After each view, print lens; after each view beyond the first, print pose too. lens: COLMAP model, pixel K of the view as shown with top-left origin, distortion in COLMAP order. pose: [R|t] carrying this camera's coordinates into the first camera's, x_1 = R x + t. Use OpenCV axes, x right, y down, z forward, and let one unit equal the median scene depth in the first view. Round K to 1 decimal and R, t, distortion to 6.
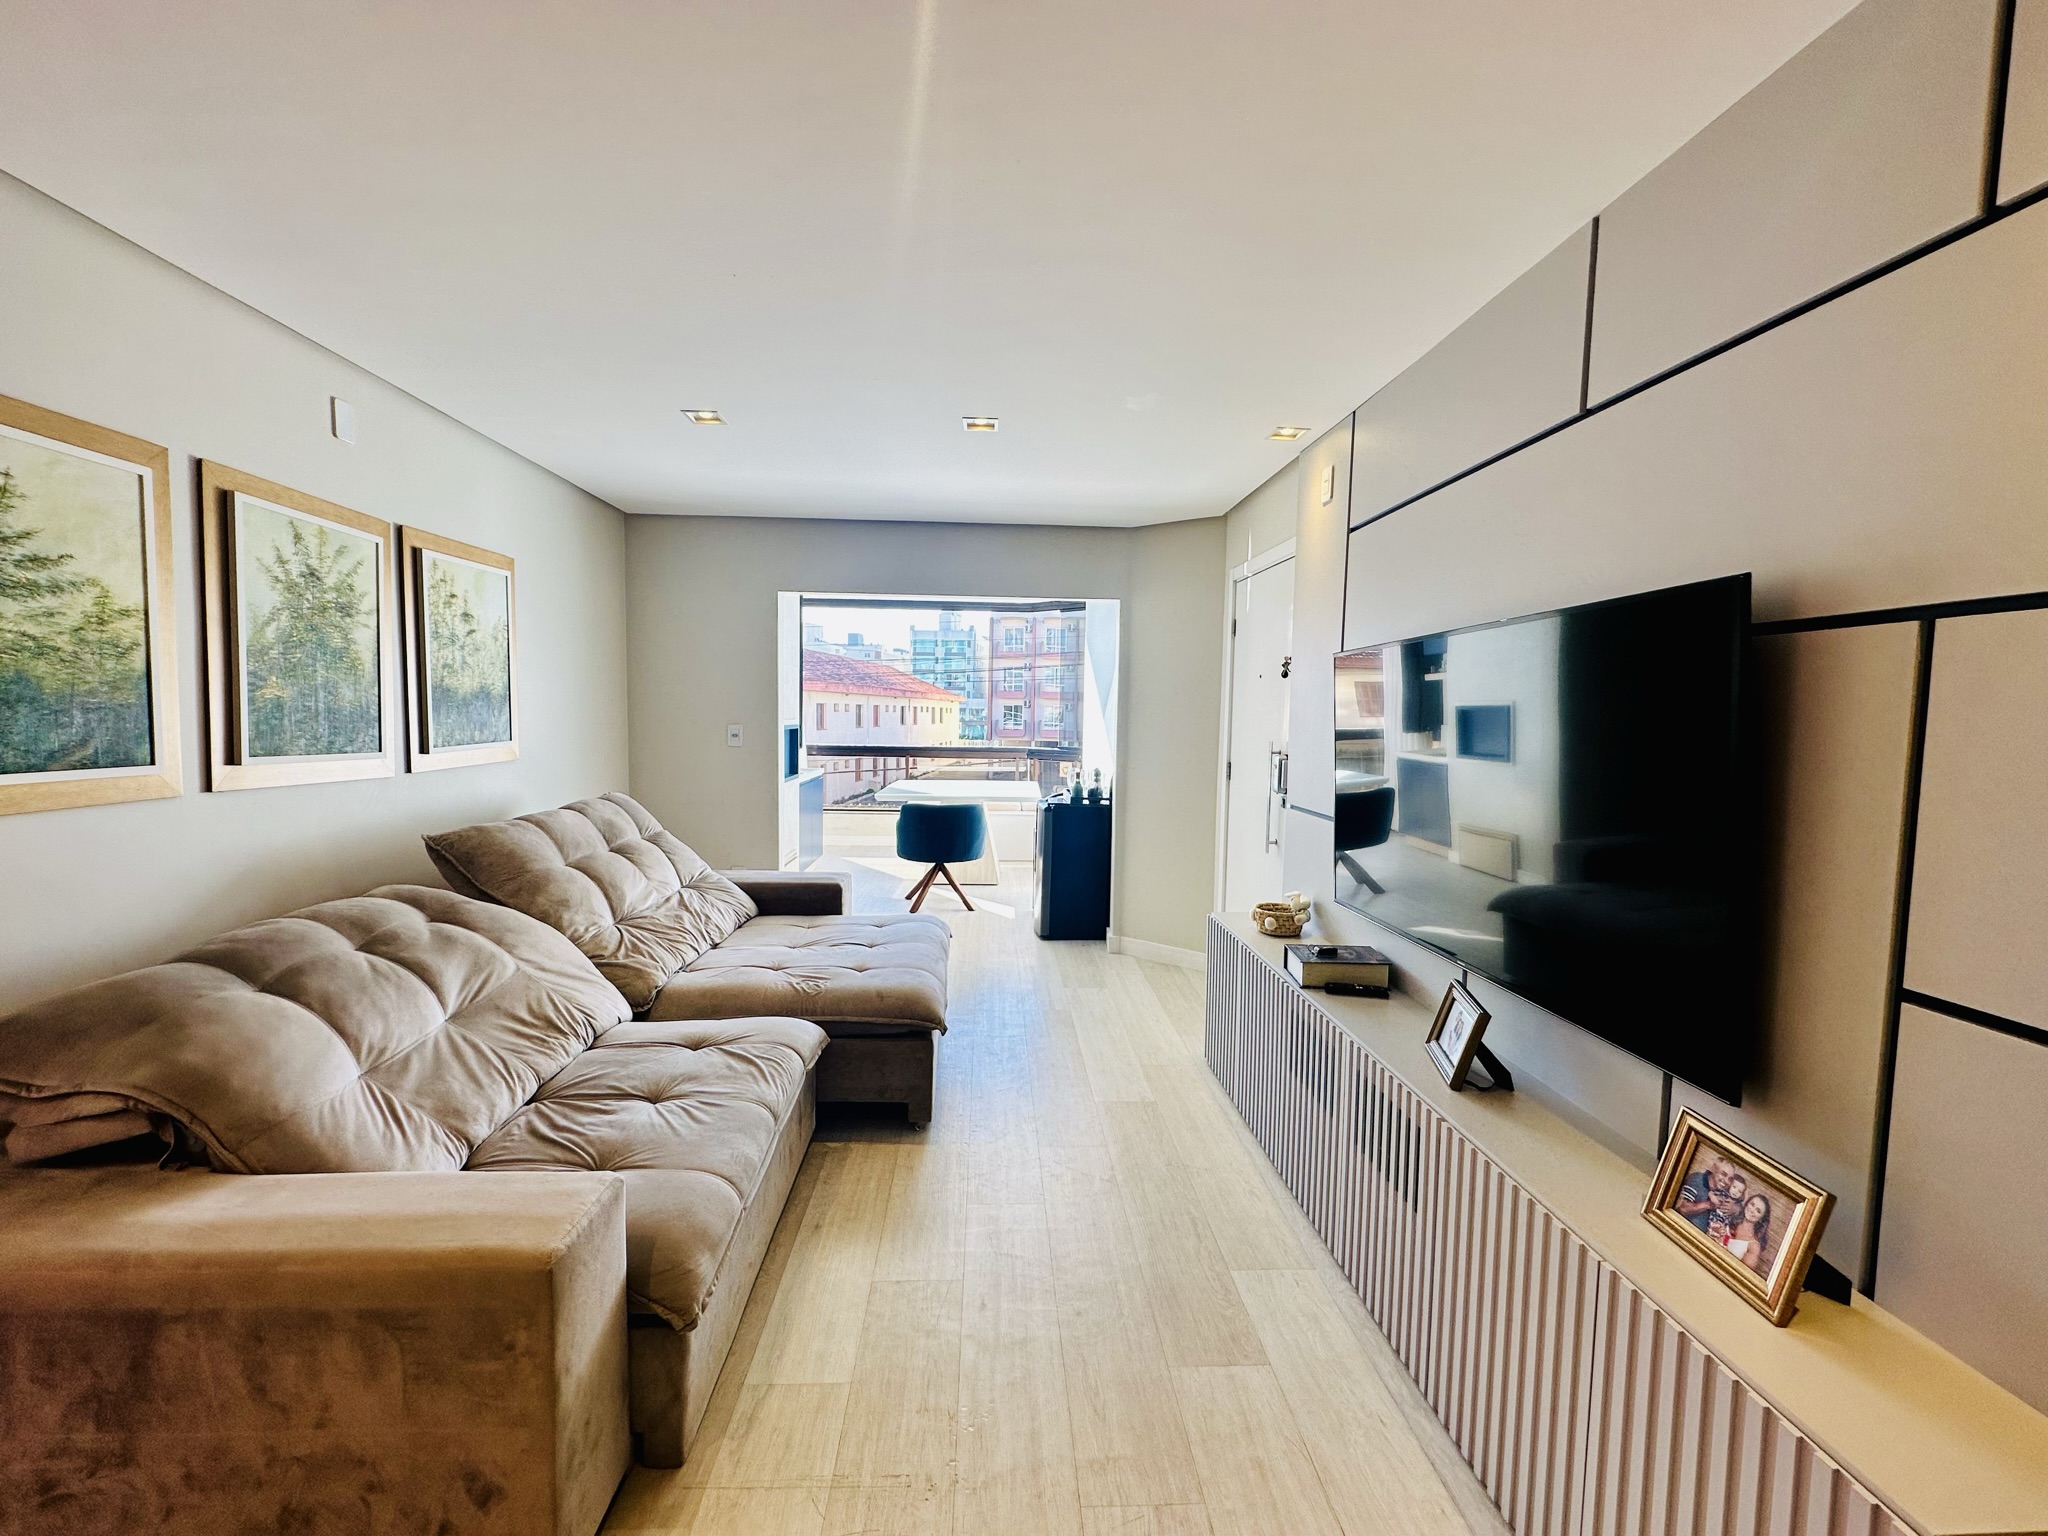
lens RADIAL K [[816.1, 0, 1027.6], [0, 816.1, 767.2], [0, 0, 1]] dist [-0.002729, 0.000396]
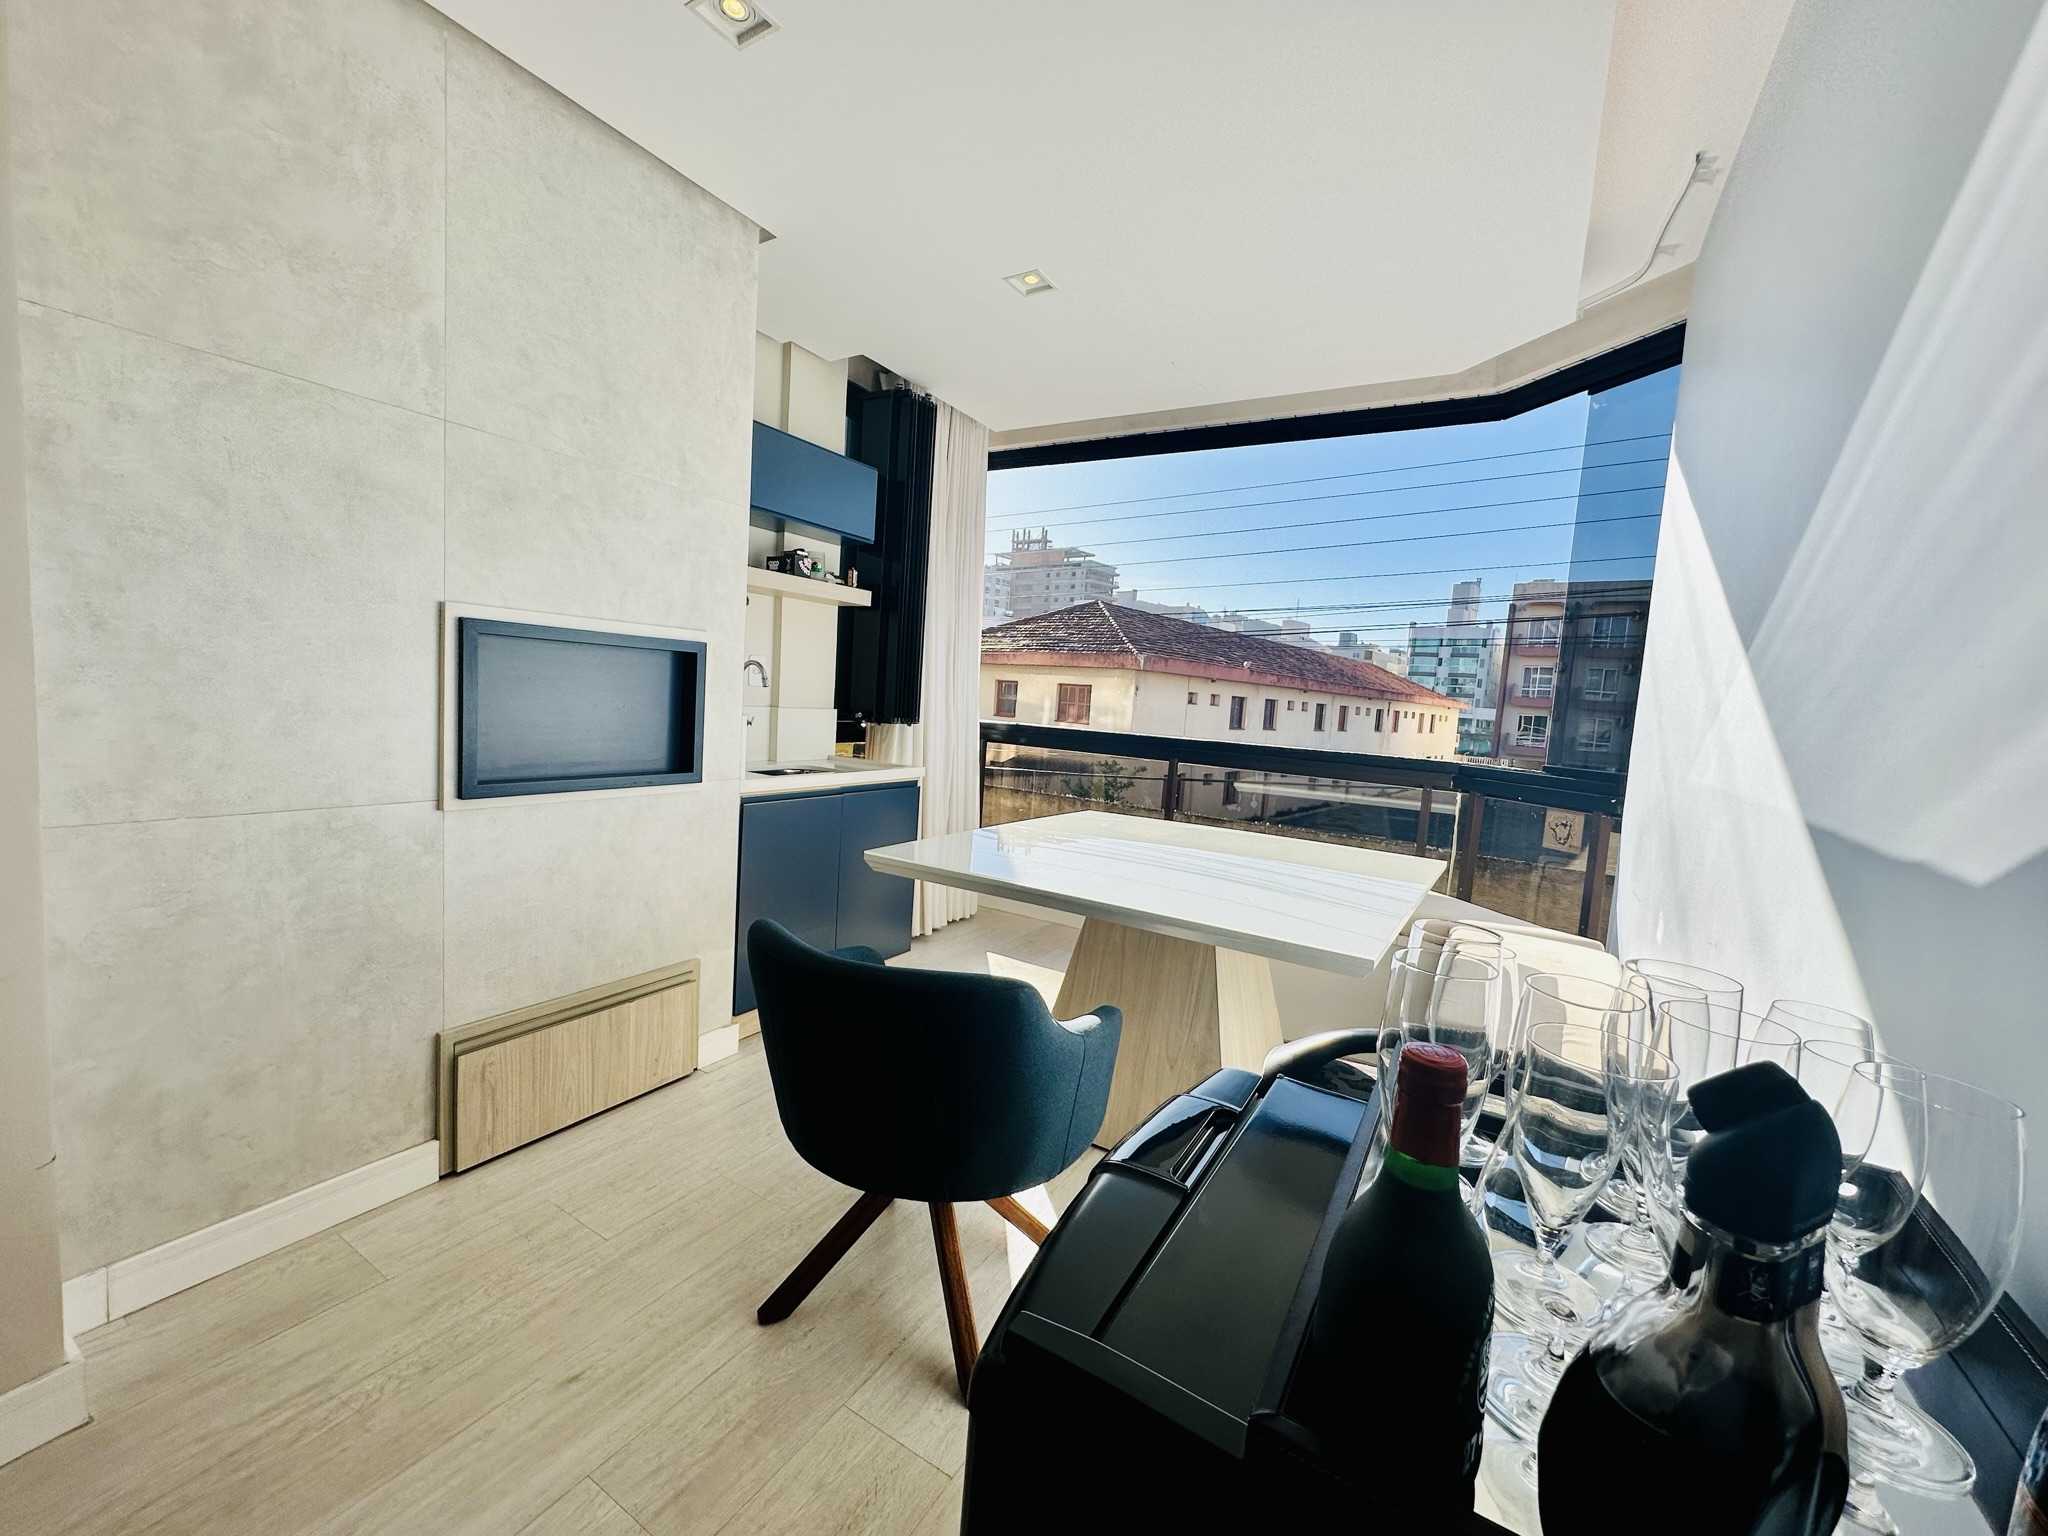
lens RADIAL K [[816.1, 0, 1015.3], [0, 816.1, 766.4], [0, 0, 1]] dist [-0.002729, 0.000396]
pose [[0.829732, 0.091659, -0.550584, 0.102156], [-0.092728, 0.995353, 0.025960, -0.045121], [0.550405, 0.029514, 0.834376, 1.520949]]
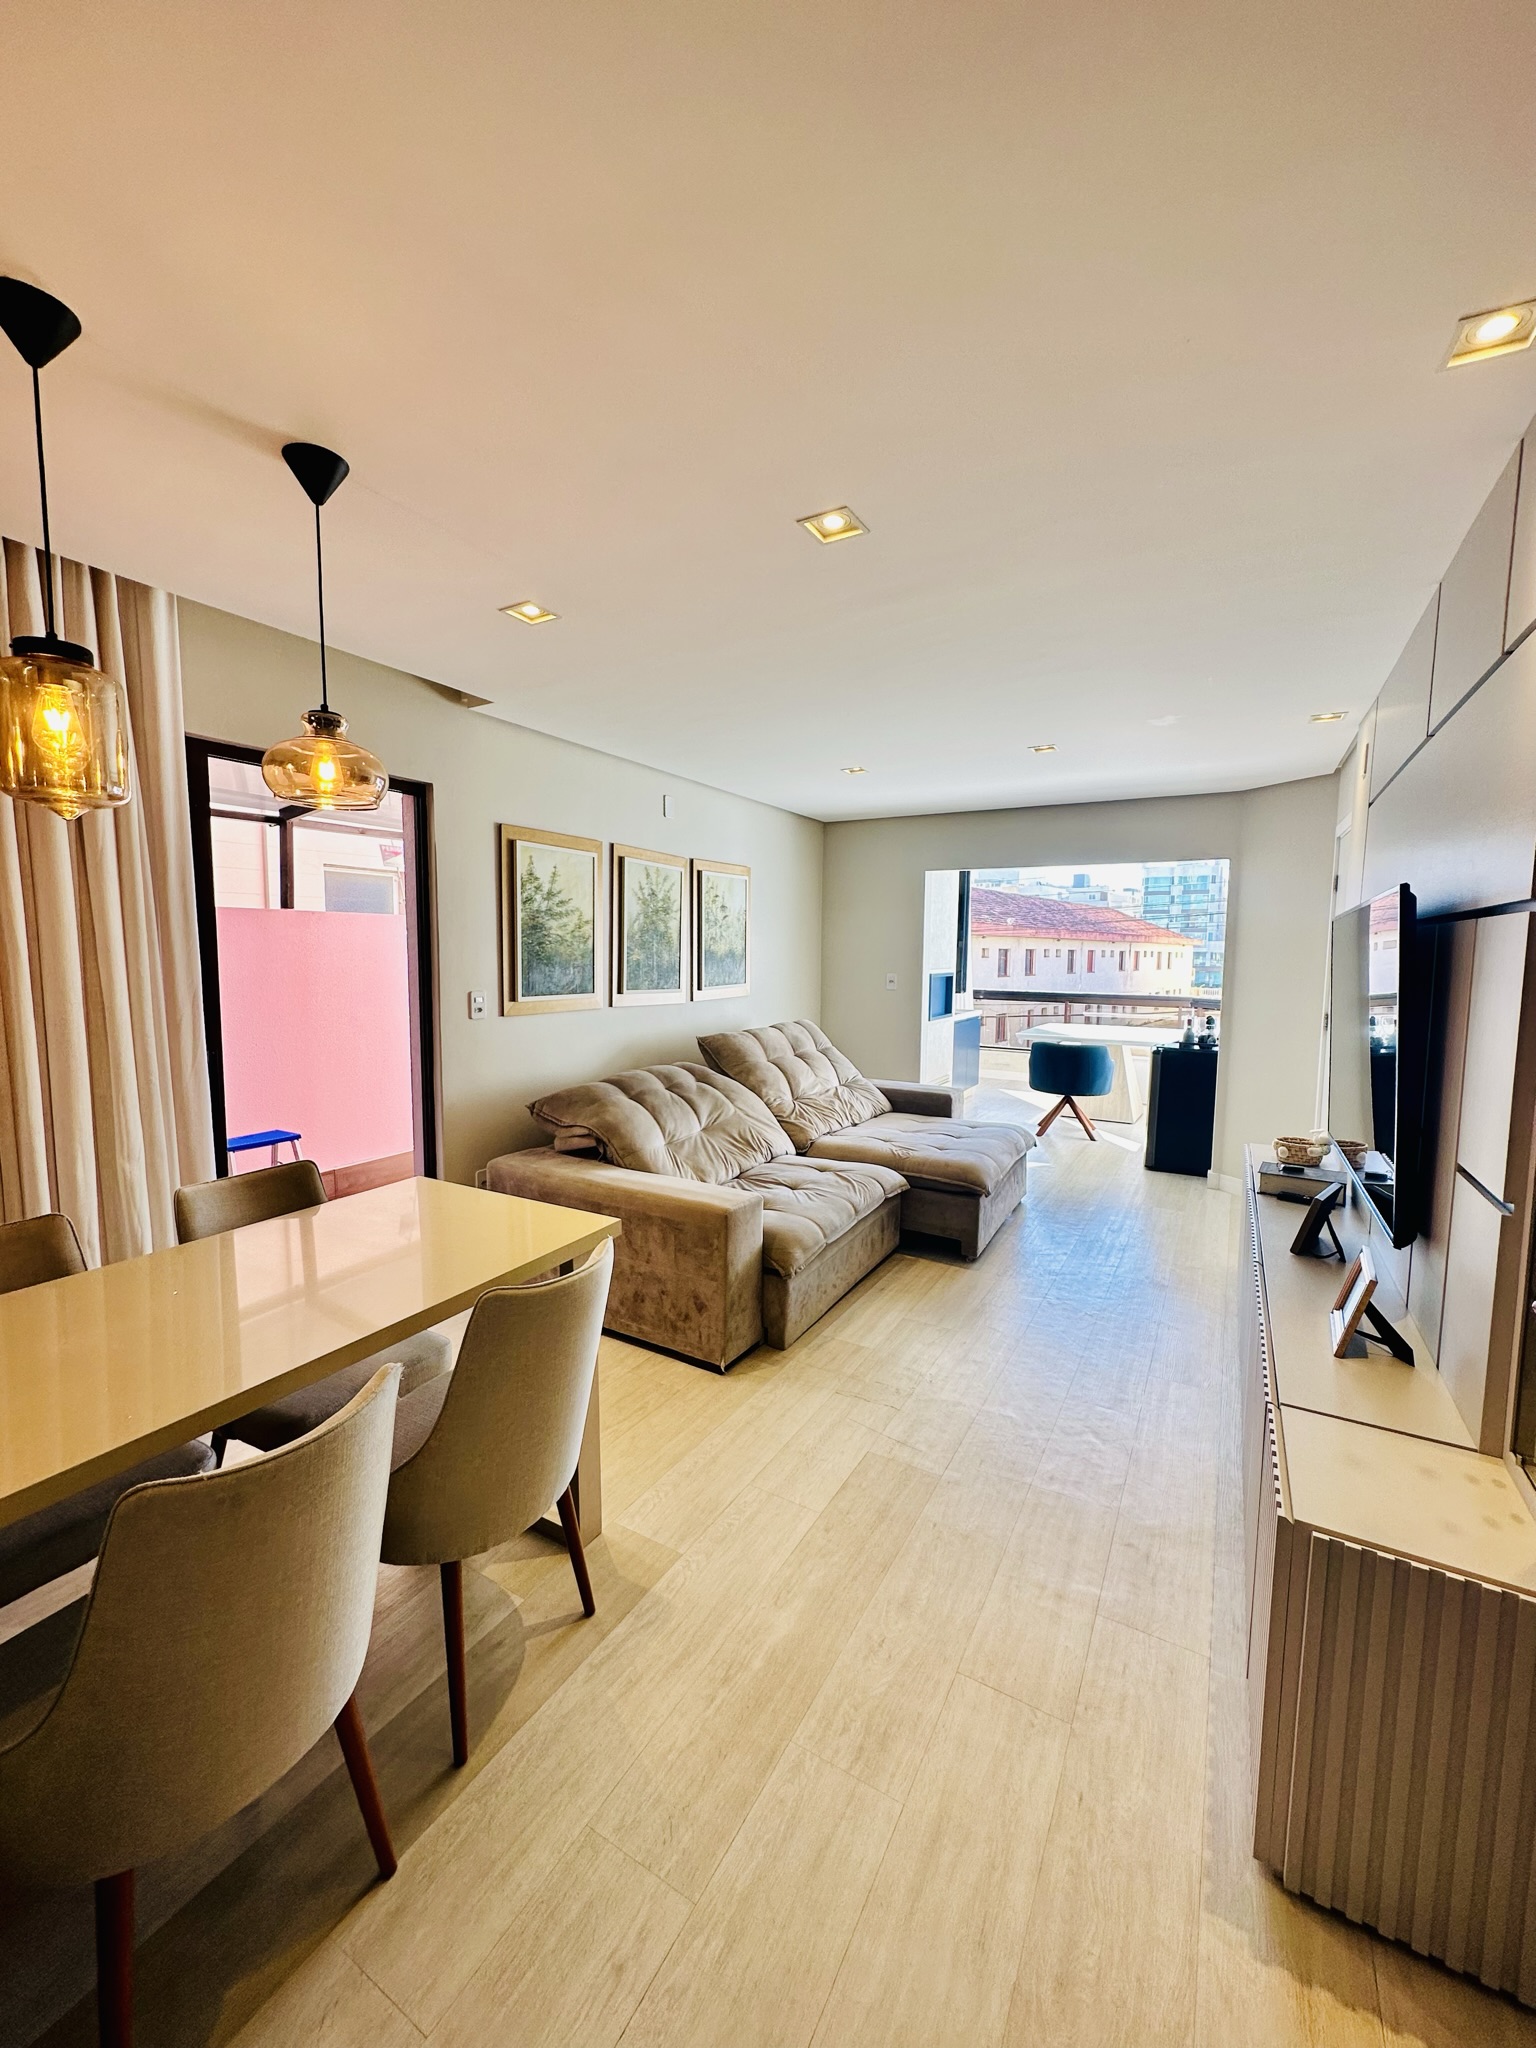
lens RADIAL K [[816.1, 0, 766.2], [0, 816.1, 1026.5], [0, 0, 1]] dist [-0.002729, 0.000396]
pose [[0.840324, 0.042676, -0.540403, 0.275276], [-0.033182, 0.999076, 0.027299, 0.007239], [0.541068, -0.005008, 0.840964, -0.328715]]
